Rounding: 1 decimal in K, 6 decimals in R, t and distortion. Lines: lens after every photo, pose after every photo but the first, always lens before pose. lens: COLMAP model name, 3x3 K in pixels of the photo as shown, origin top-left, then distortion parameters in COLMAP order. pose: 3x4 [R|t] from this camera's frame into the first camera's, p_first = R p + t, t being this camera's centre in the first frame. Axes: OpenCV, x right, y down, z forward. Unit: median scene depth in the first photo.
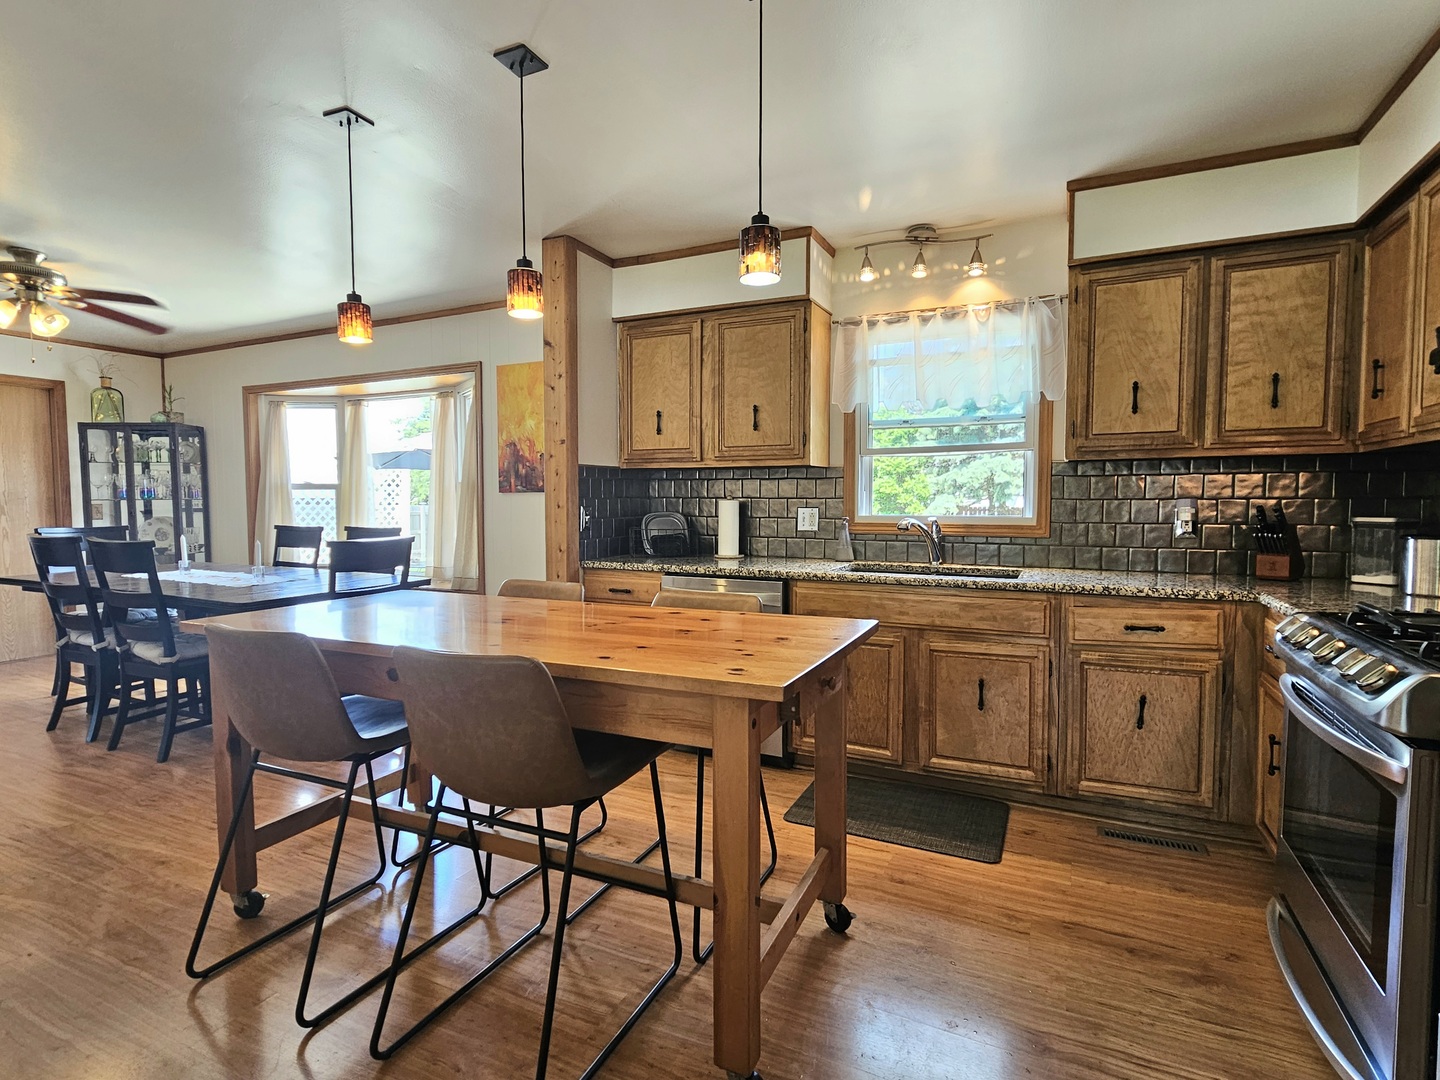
lens RADIAL K [[724.8, 0, 717.0], [0, 724.8, 543.0], [0, 0, 1]] dist [0.000170, -0.000333]
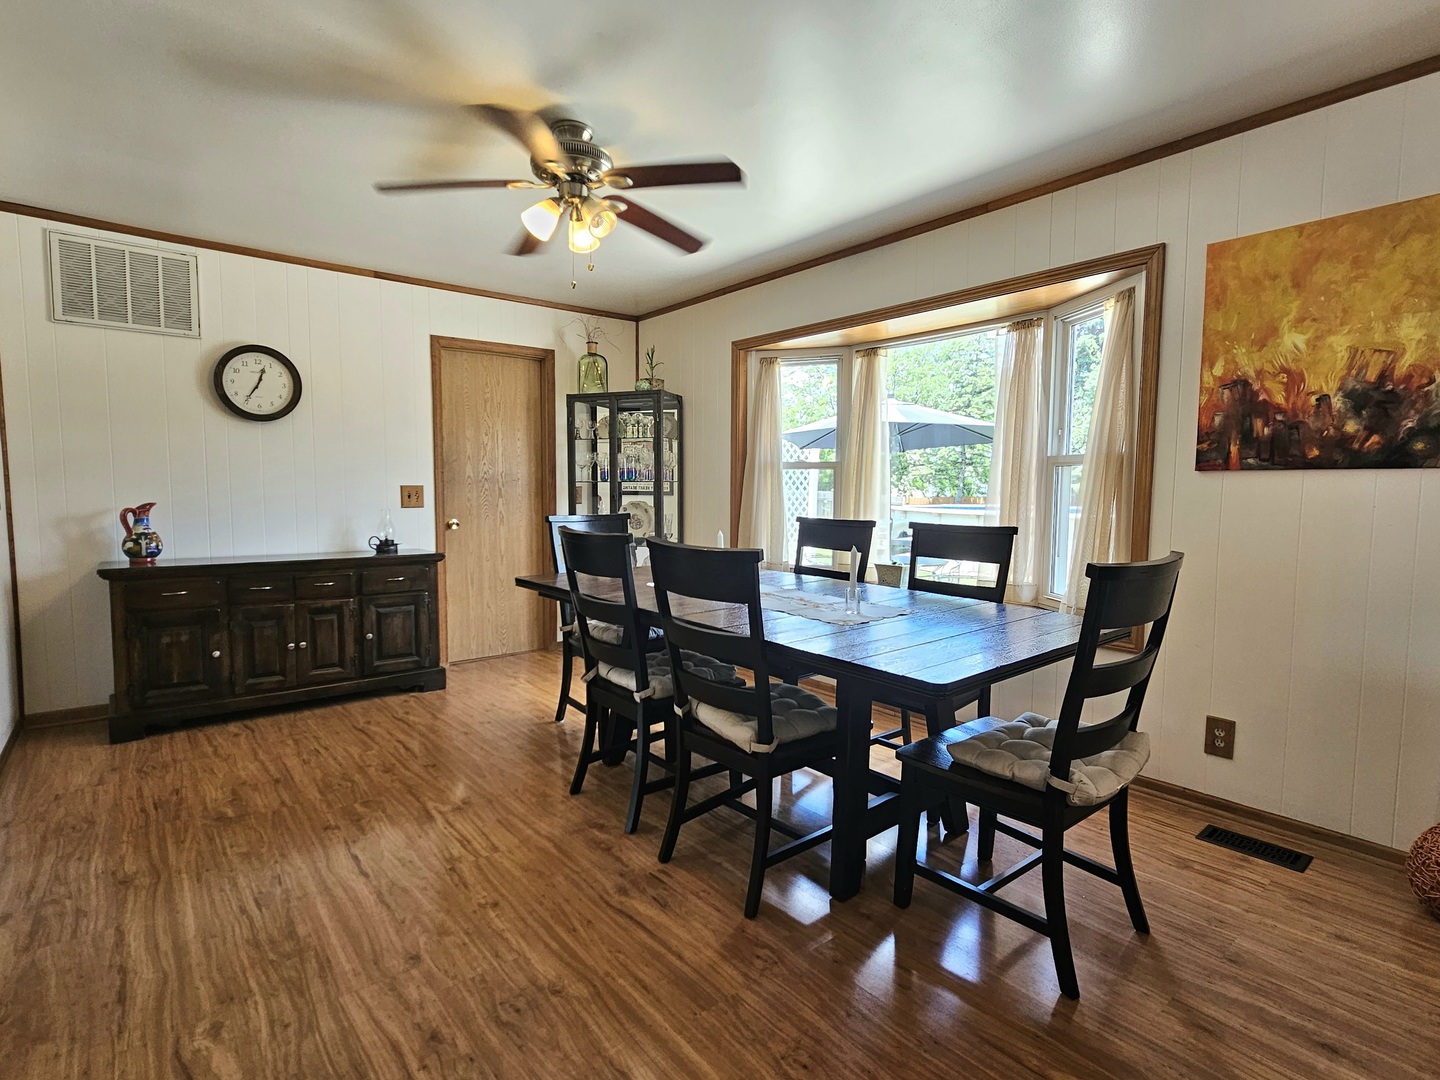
lens RADIAL K [[724.8, 0, 717.0], [0, 724.8, 543.0], [0, 0, 1]] dist [0.000170, -0.000333]
pose [[0.905806, 0.039380, -0.421858, -0.411328], [-0.031263, 0.999169, 0.026144, -0.016529], [0.422537, -0.010493, 0.906285, 0.334436]]
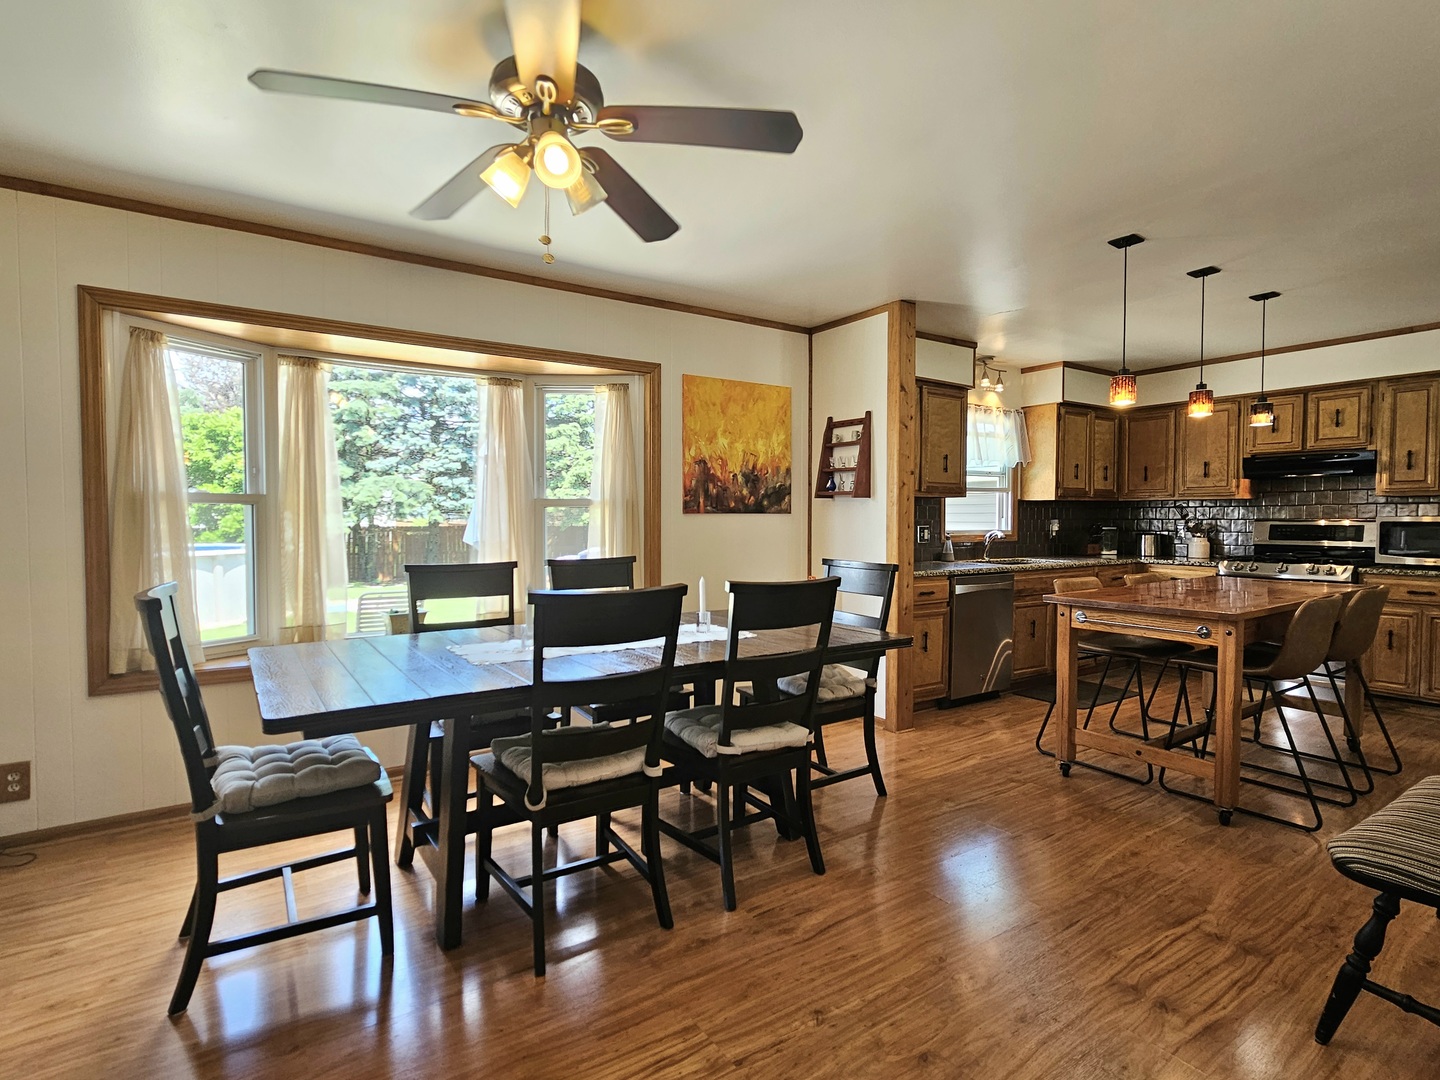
lens RADIAL K [[724.8, 0, 717.0], [0, 724.8, 543.0], [0, 0, 1]] dist [0.000170, -0.000333]
pose [[0.508670, -0.028373, 0.860494, -1.094144], [0.052679, 0.998610, 0.001787, -0.033170], [-0.859349, 0.044421, 0.509457, 0.521810]]
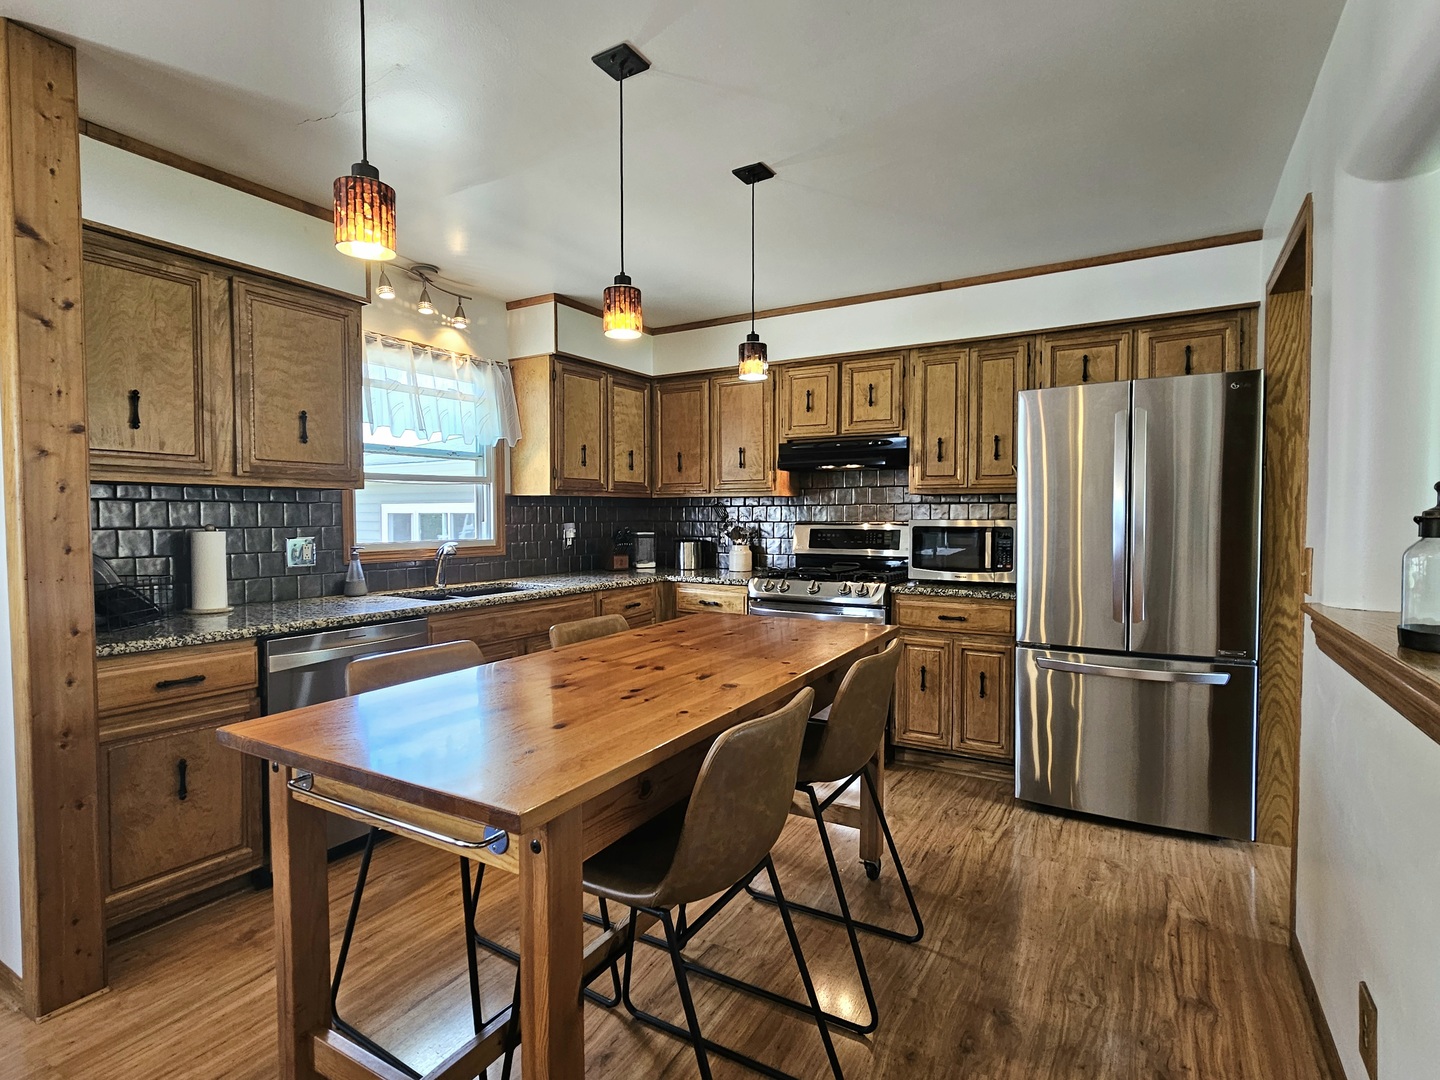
lens RADIAL K [[724.8, 0, 717.0], [0, 724.8, 543.0], [0, 0, 1]] dist [0.000170, -0.000333]
pose [[0.092029, -0.038919, 0.994995, -0.548158], [0.061936, 0.997525, 0.033289, -0.034157], [-0.993828, 0.058563, 0.094211, 0.375194]]
